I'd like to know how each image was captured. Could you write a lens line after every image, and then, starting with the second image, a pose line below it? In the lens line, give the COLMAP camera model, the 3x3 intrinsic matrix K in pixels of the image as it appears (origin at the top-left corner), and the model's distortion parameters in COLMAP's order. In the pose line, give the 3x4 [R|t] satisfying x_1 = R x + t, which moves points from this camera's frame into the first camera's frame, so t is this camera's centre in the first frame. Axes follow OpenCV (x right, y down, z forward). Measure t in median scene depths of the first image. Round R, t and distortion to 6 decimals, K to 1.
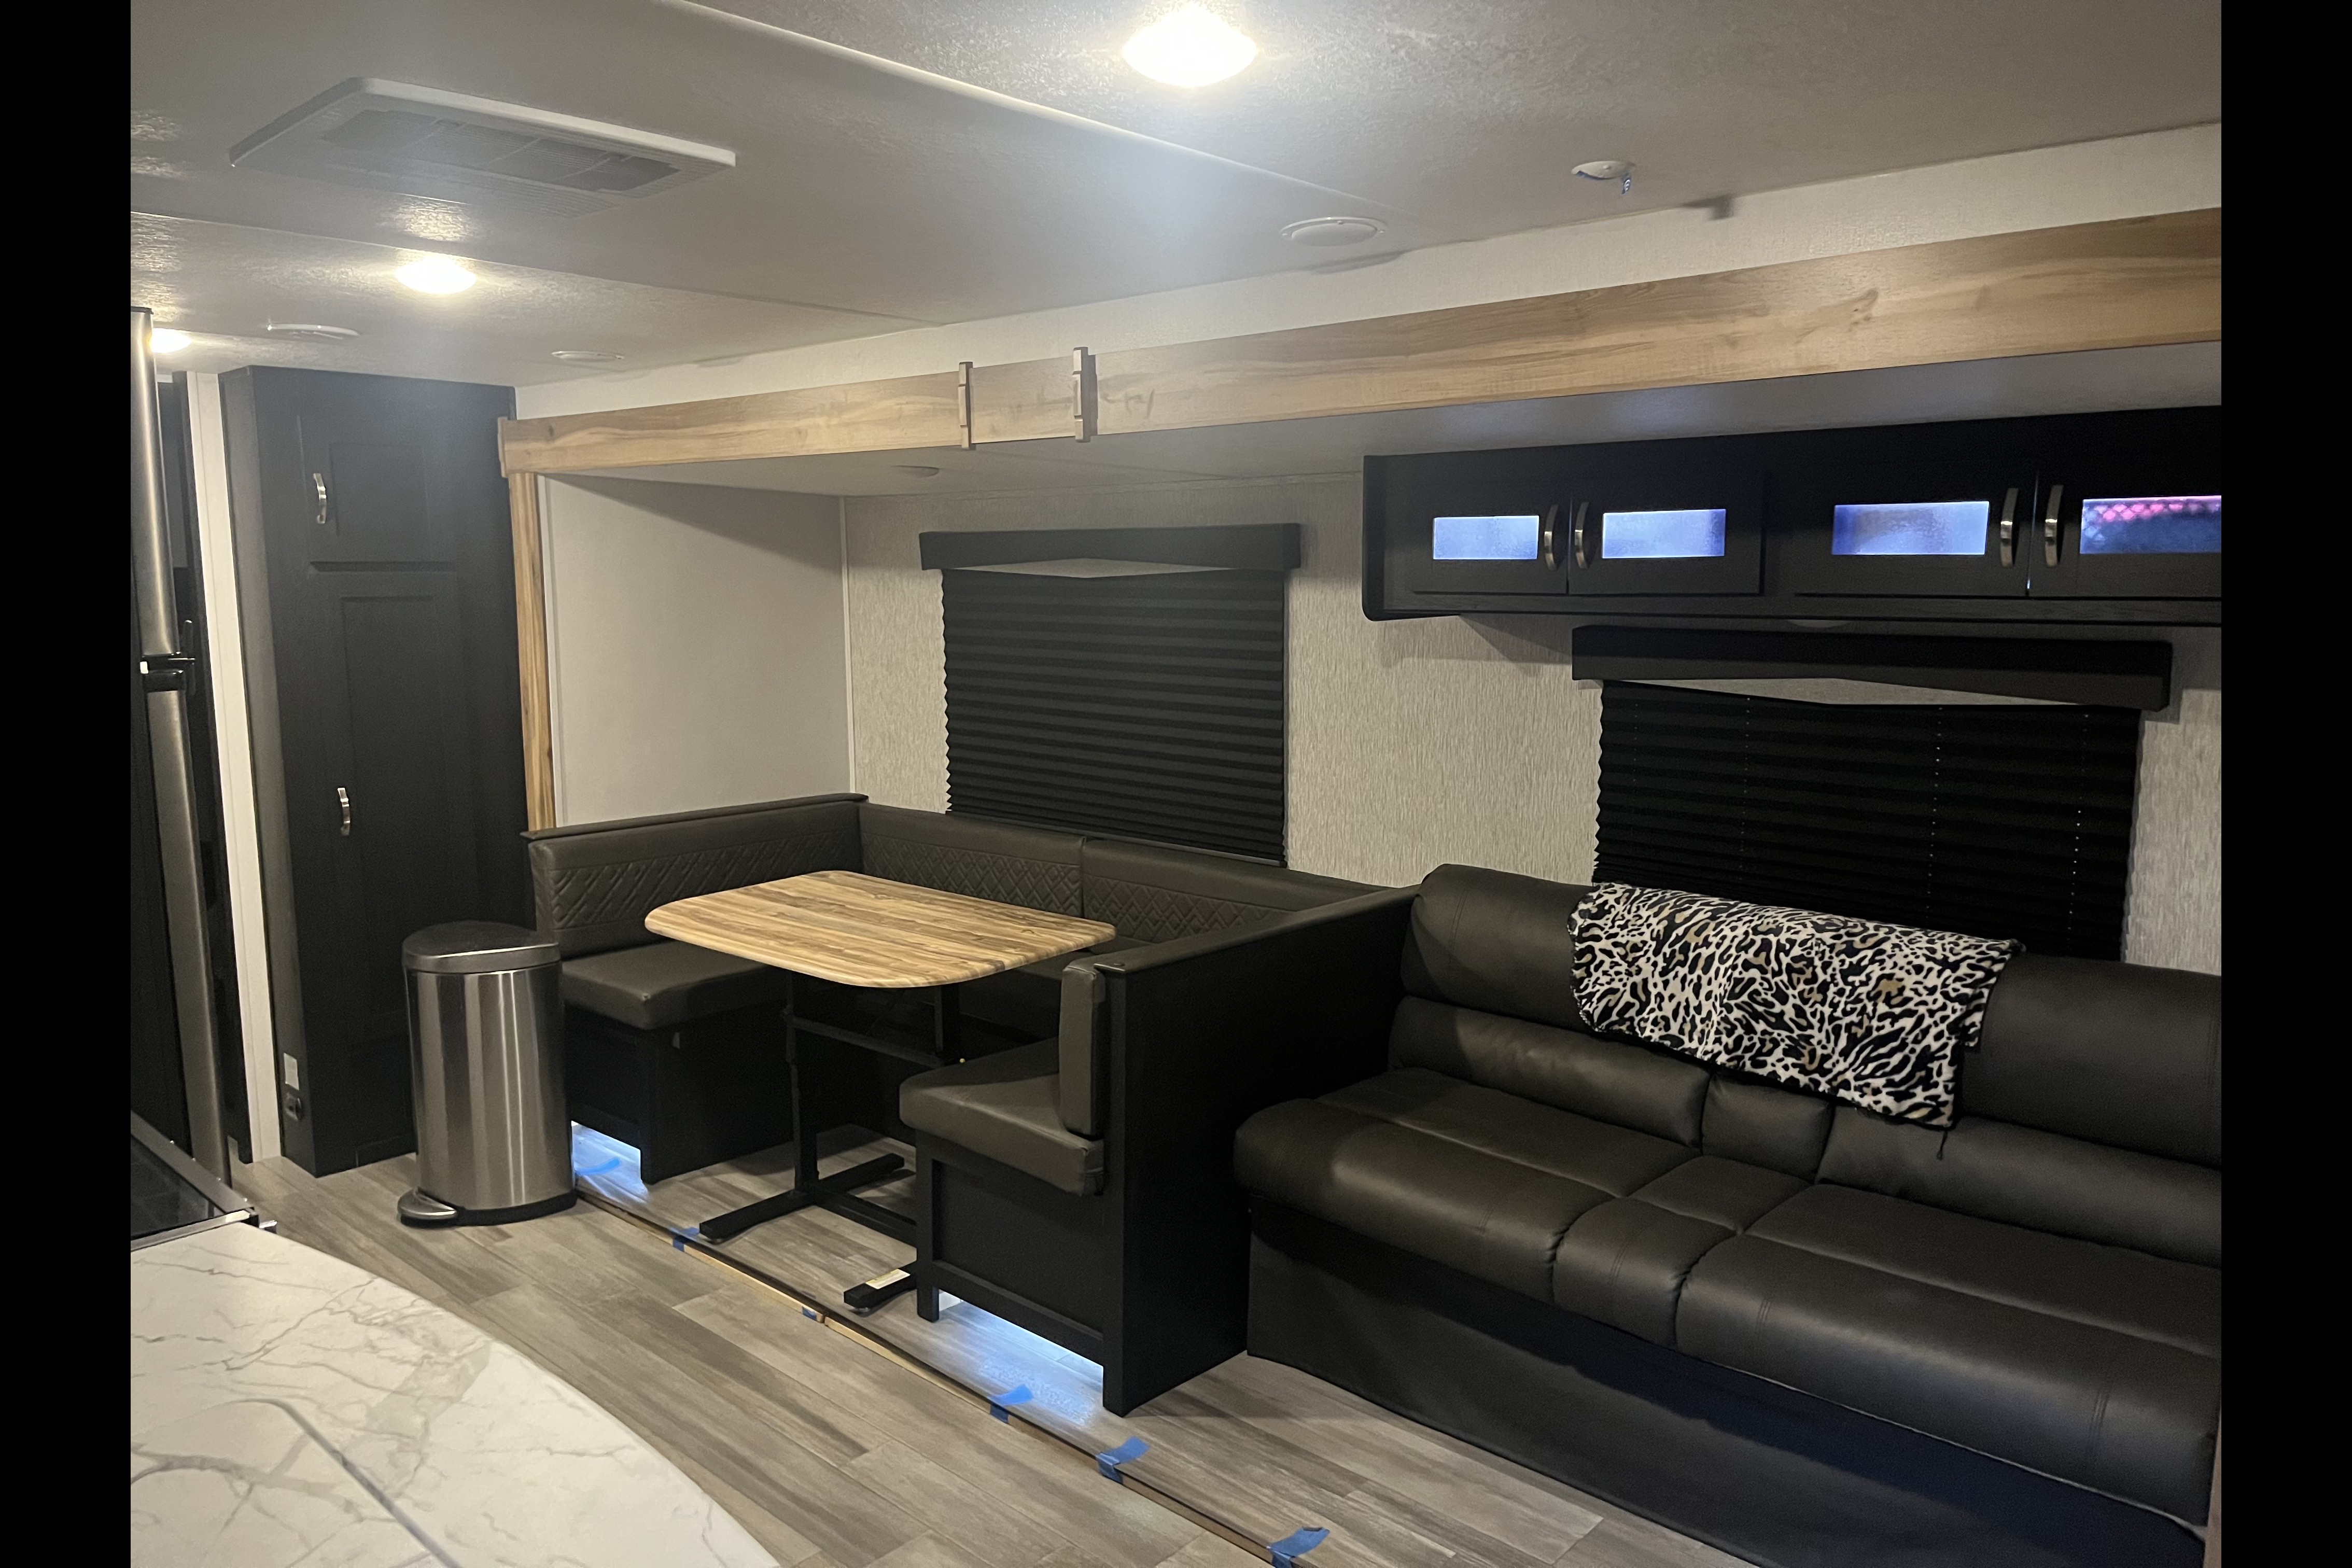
lens RADIAL K [[1590.6, 0, 1178.4], [0, 1590.6, 779.5], [0, 0, 1]] dist [0.033842, -0.058870]
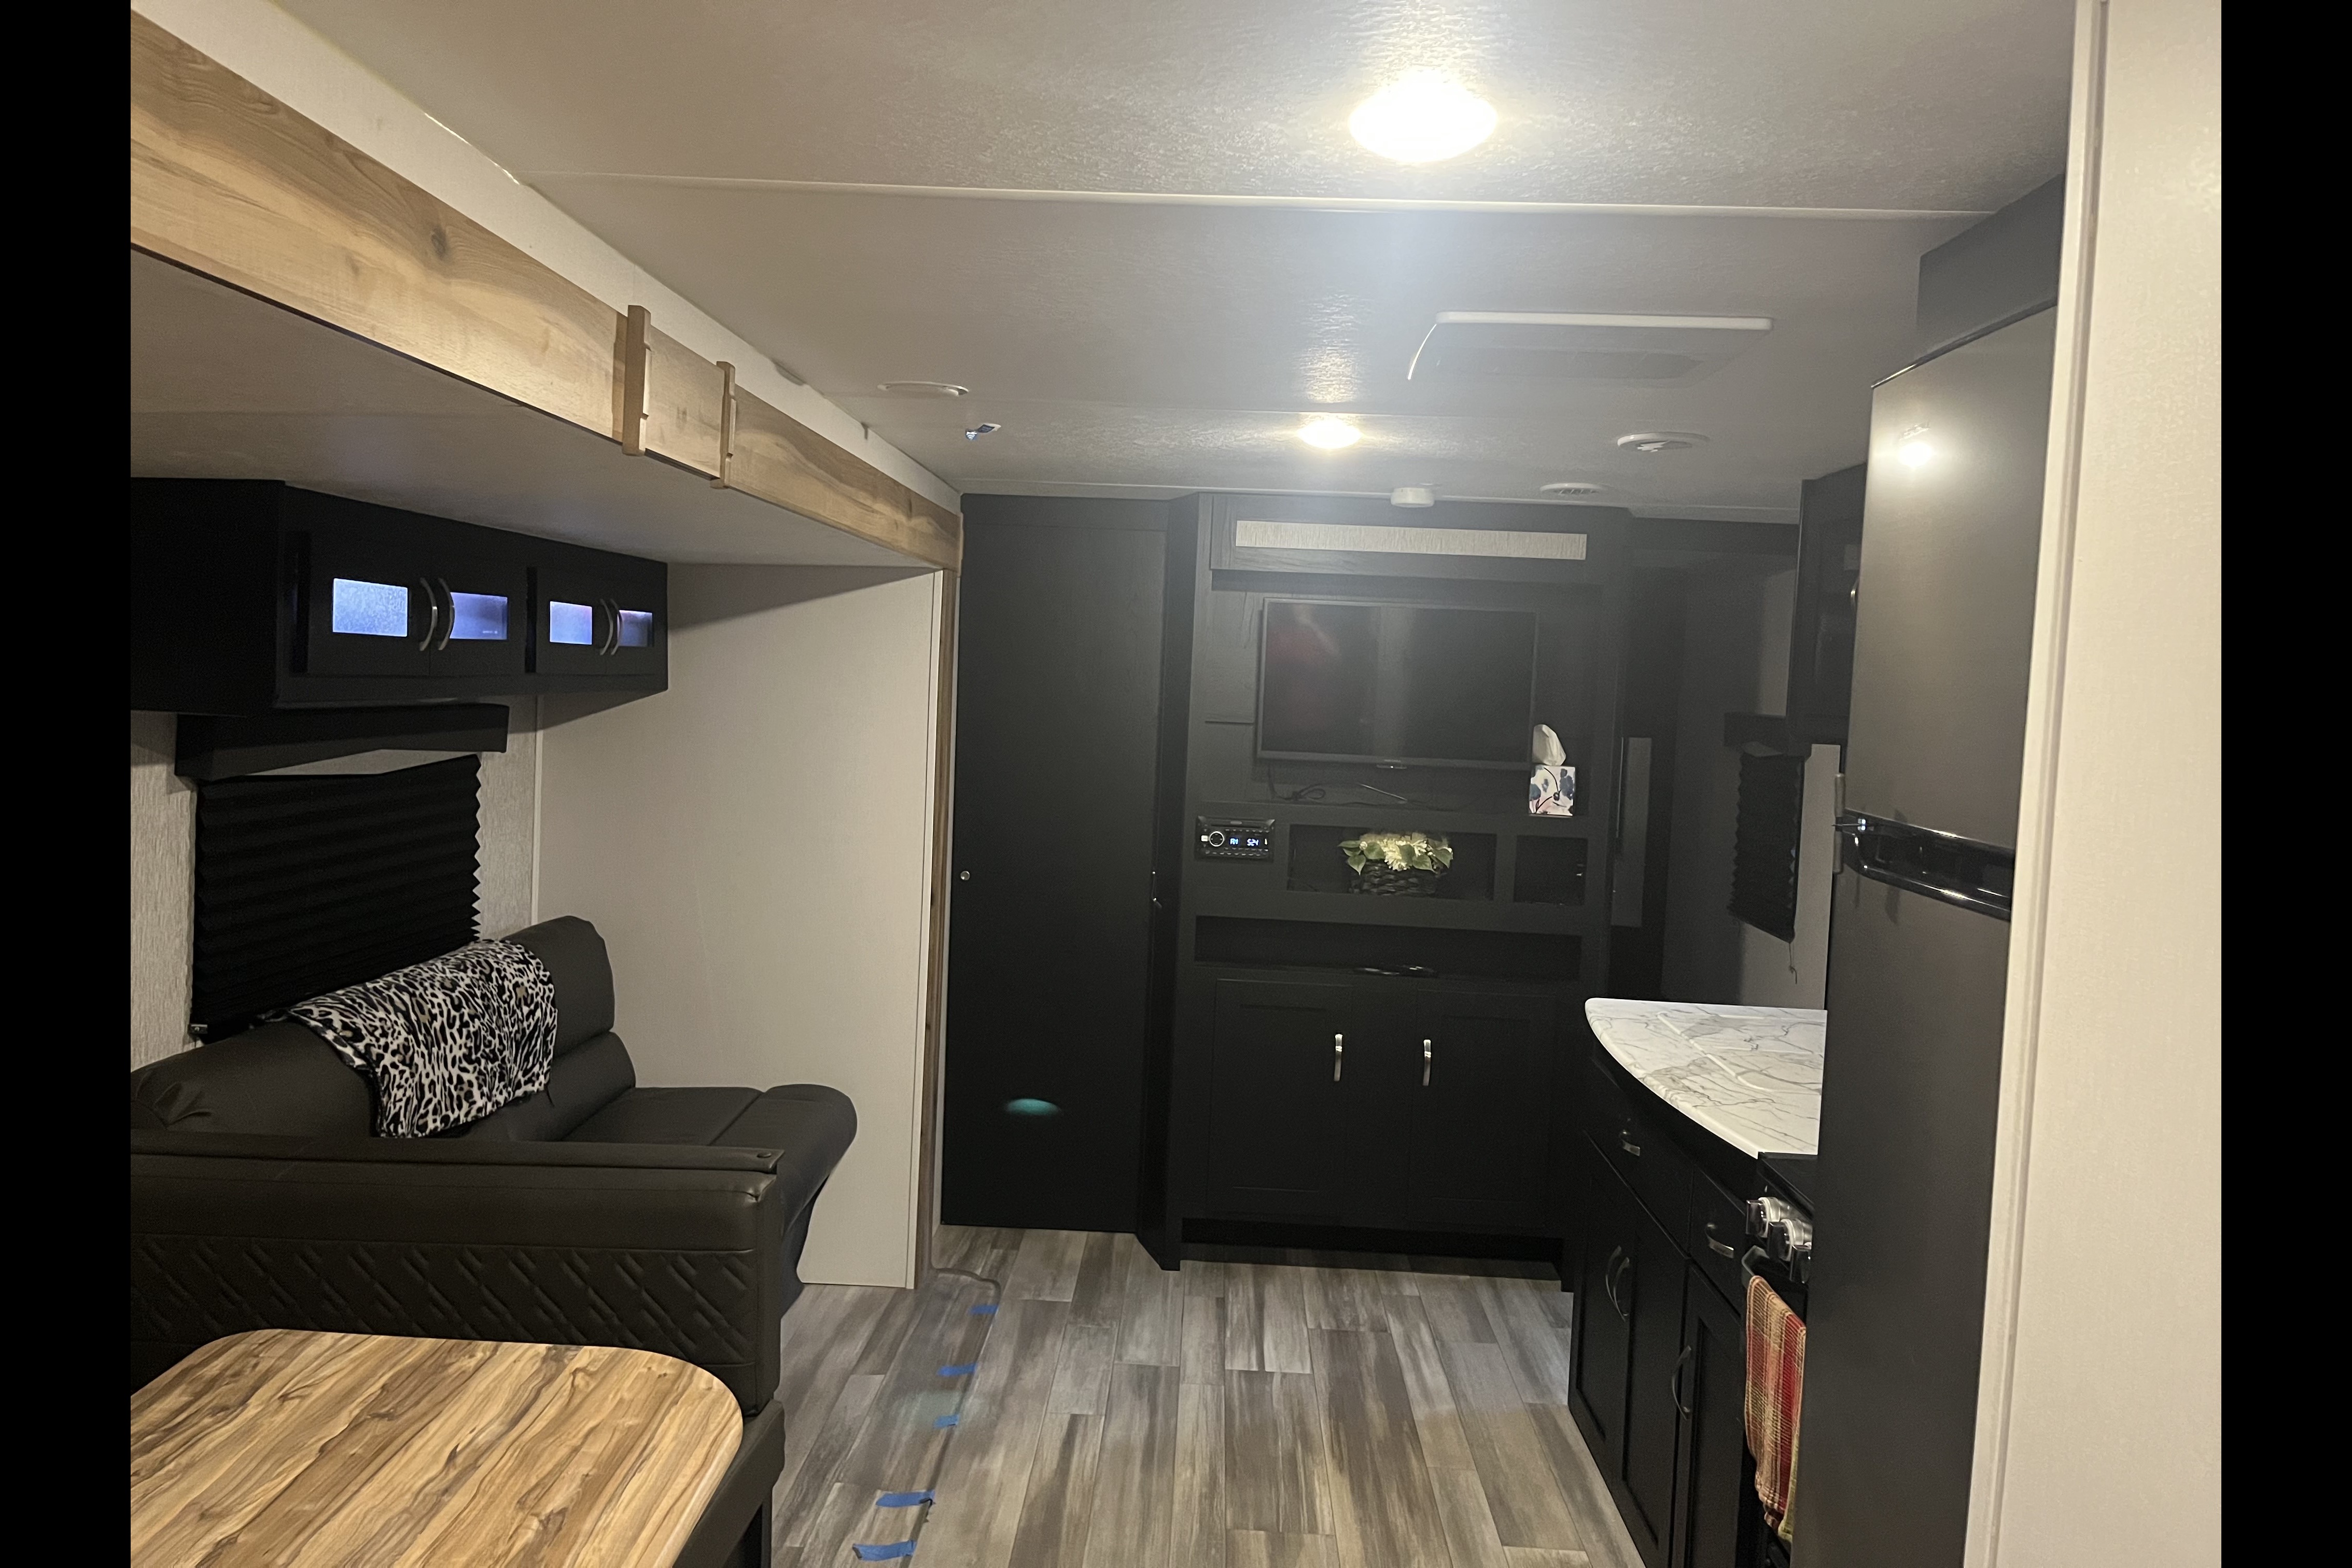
lens RADIAL K [[1590.6, 0, 1171.4], [0, 1590.6, 745.2], [0, 0, 1]] dist [0.033842, -0.058870]
pose [[-0.655878, -0.055660, 0.752812, -0.727698], [0.062761, 0.989804, 0.127861, -0.167539], [-0.752253, 0.131108, -0.645698, 1.279447]]
